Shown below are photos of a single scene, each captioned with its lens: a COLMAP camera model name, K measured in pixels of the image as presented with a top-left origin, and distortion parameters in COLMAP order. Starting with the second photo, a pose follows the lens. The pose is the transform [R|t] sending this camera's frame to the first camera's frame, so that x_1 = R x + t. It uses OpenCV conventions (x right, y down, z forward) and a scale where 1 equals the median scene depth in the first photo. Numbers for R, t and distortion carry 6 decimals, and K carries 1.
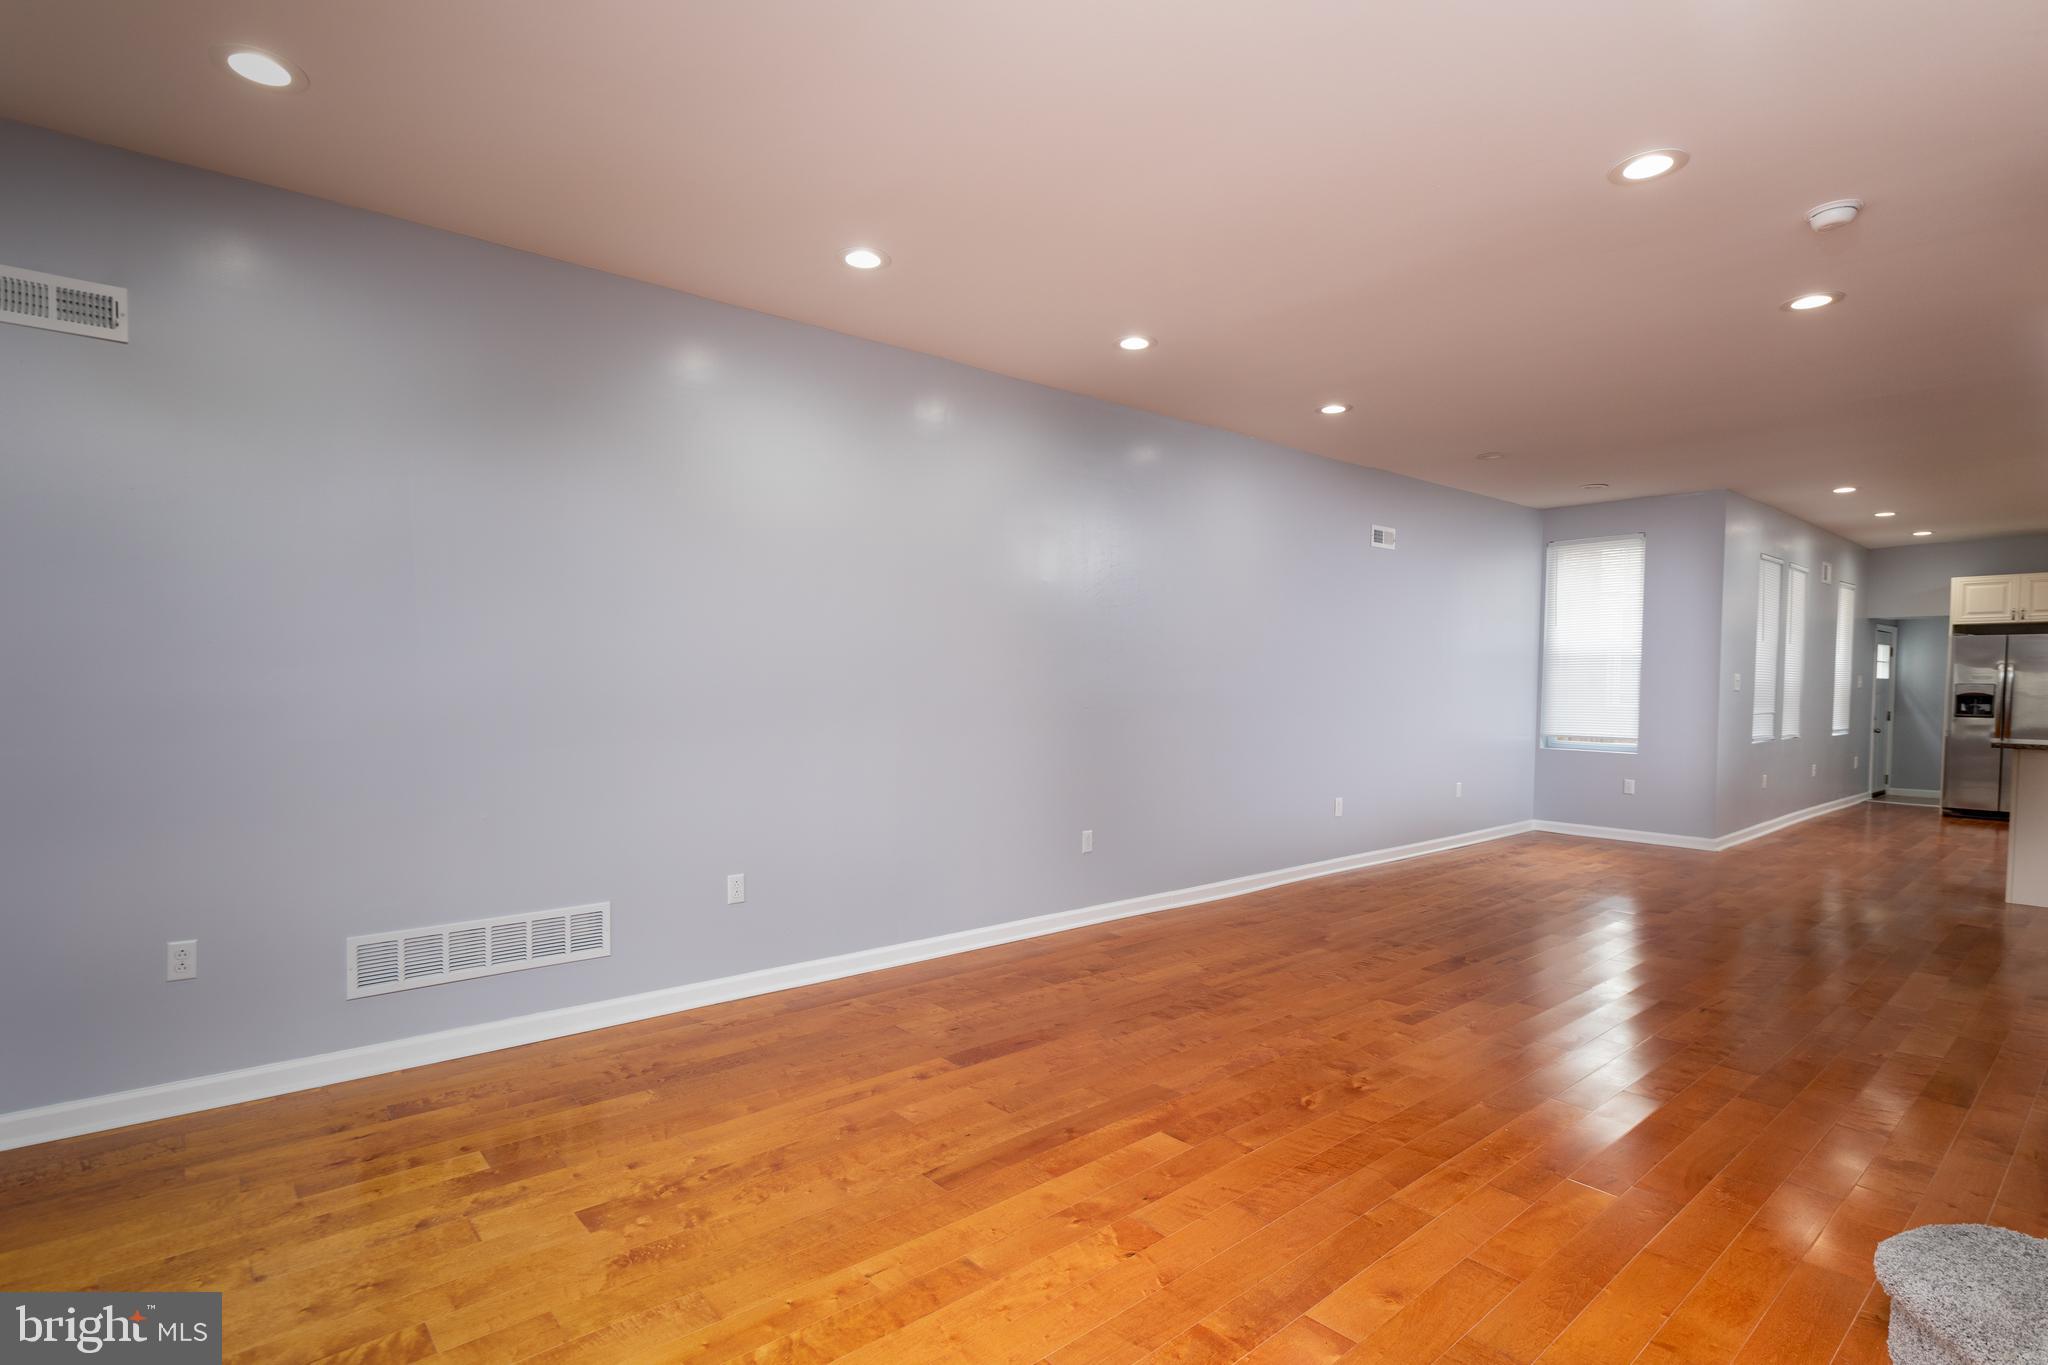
lens RADIAL K [[1028.9, 0, 1023.0], [0, 1028.9, 716.1], [0, 0, 1]] dist [0.008741, 0.003442]
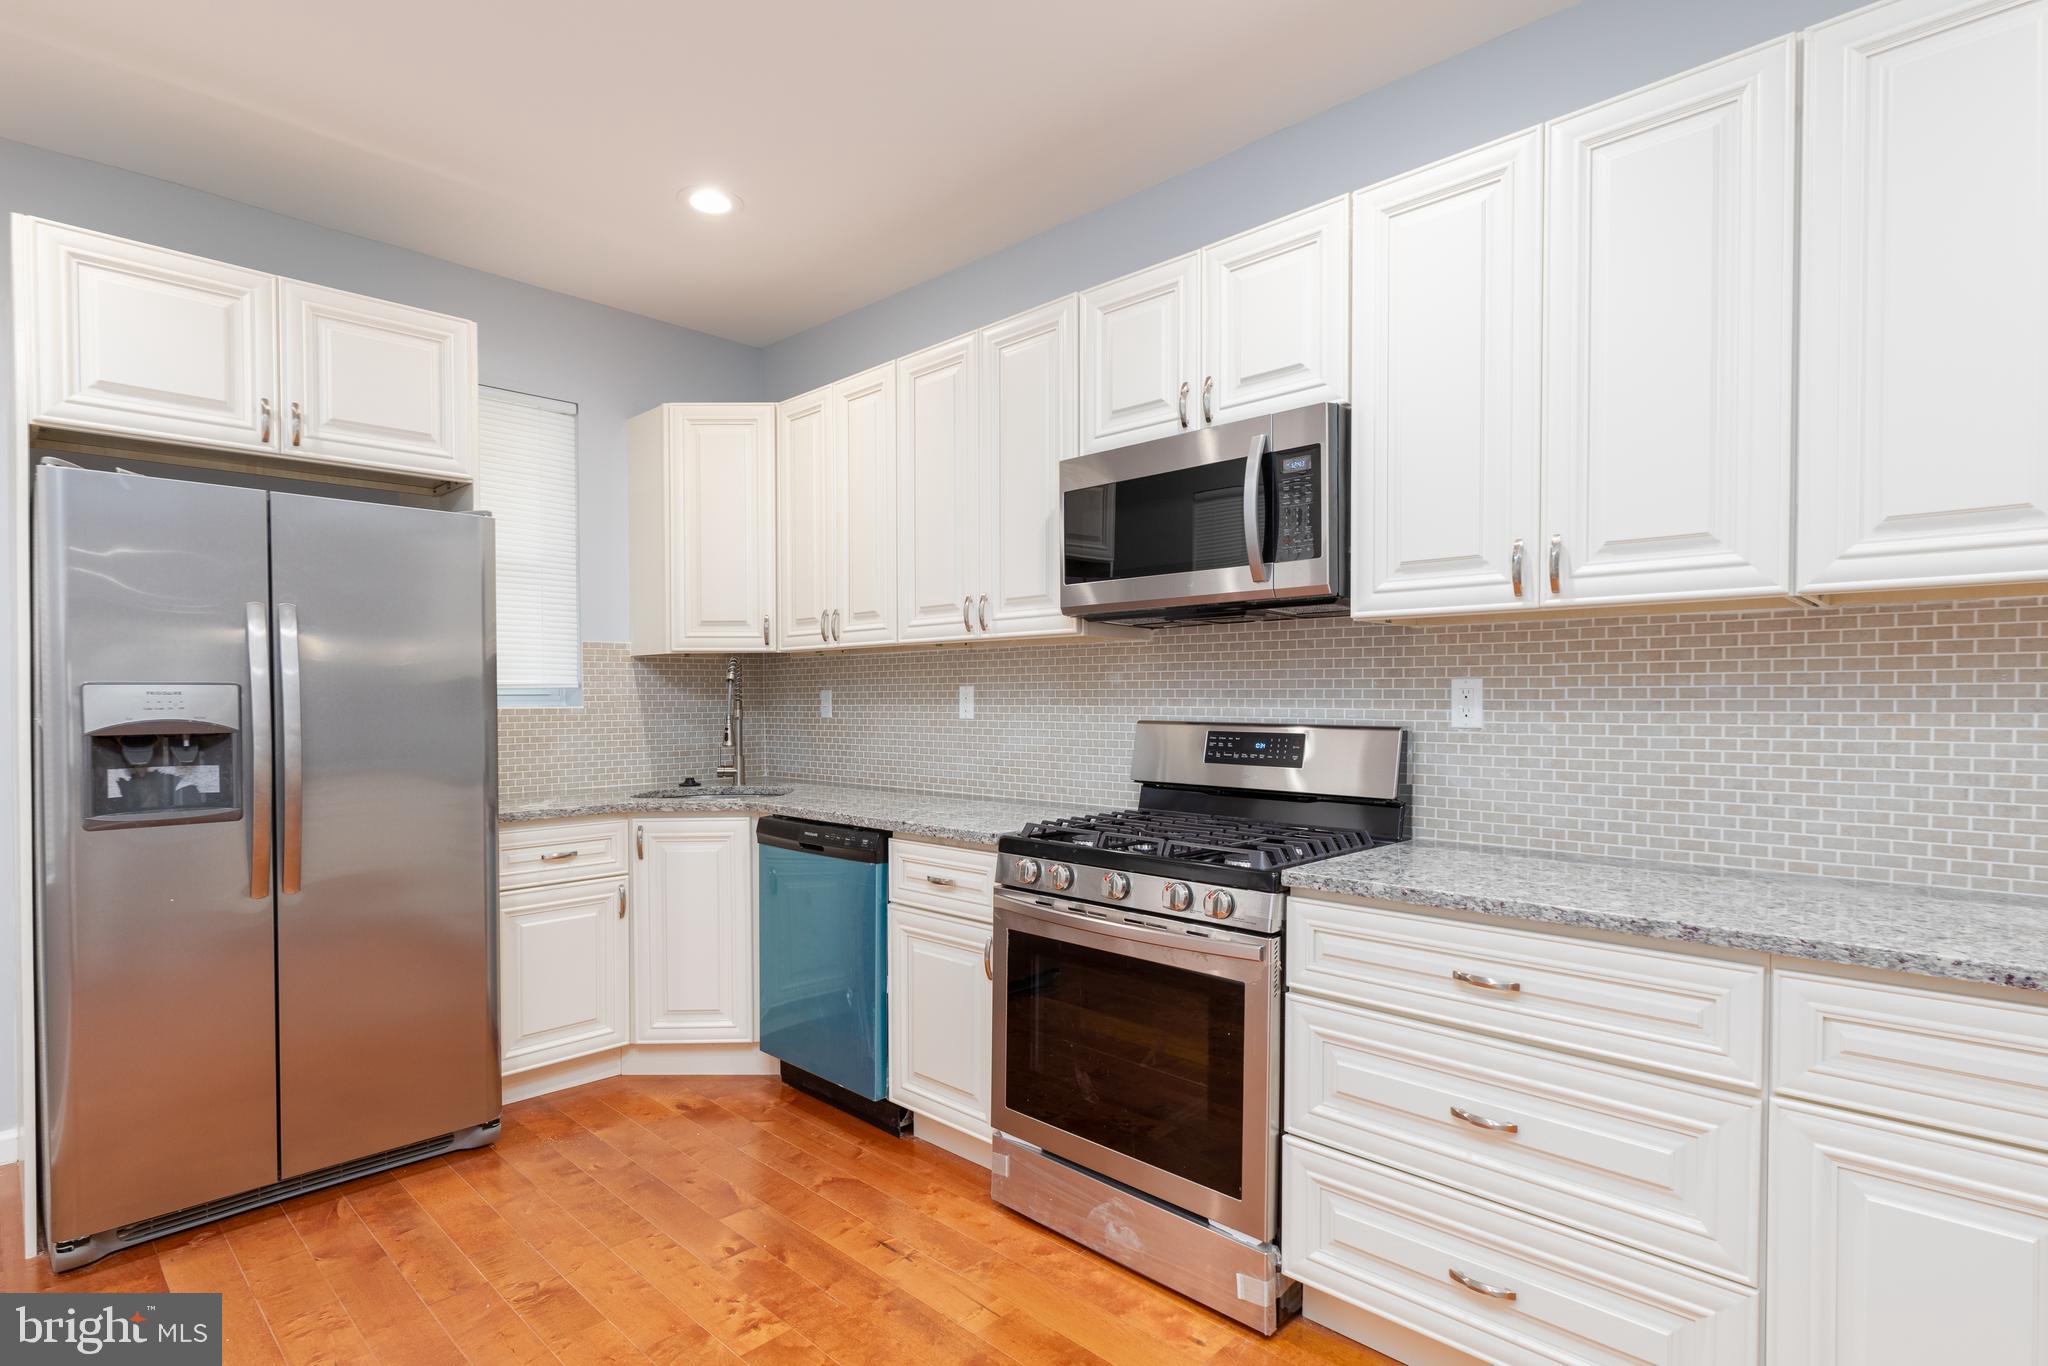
lens RADIAL K [[1028.9, 0, 1031.3], [0, 1028.9, 704.5], [0, 0, 1]] dist [0.008741, 0.003442]
pose [[-0.080465, -0.019984, 0.996557, 0.676580], [0.037550, 0.999028, 0.023066, -0.024404], [-0.996050, 0.039277, -0.079636, 0.834977]]
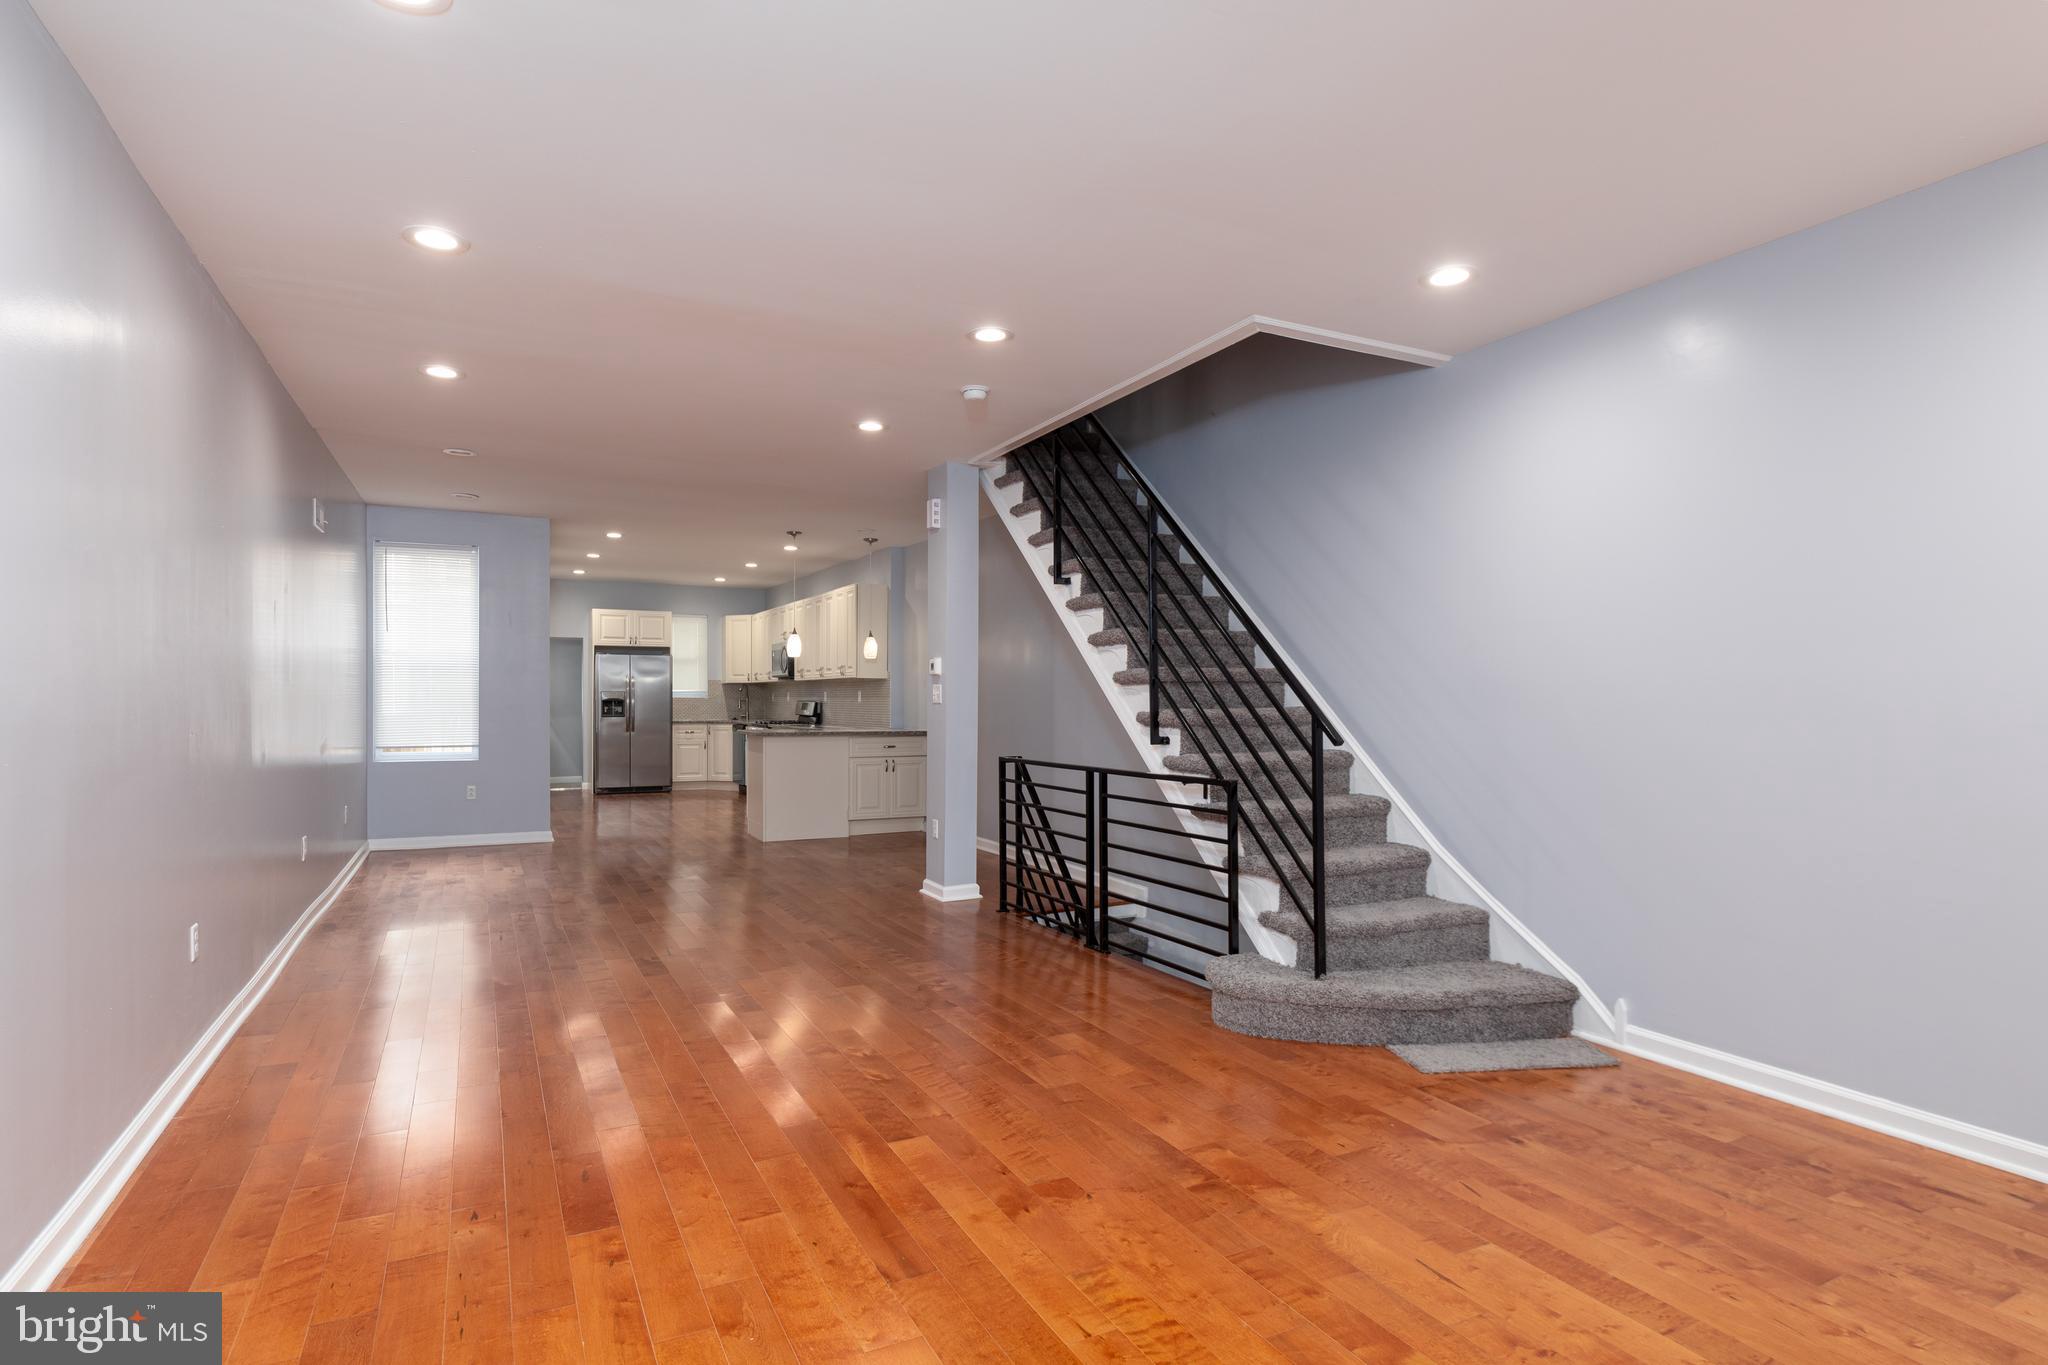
lens RADIAL K [[1028.9, 0, 1047.7], [0, 1028.9, 693.6], [0, 0, 1]] dist [0.008741, 0.003442]
pose [[0.226655, -0.004333, 0.973966, -0.227127], [0.033367, 0.999438, -0.003318, -0.005764], [-0.973404, 0.033250, 0.226672, 0.174619]]
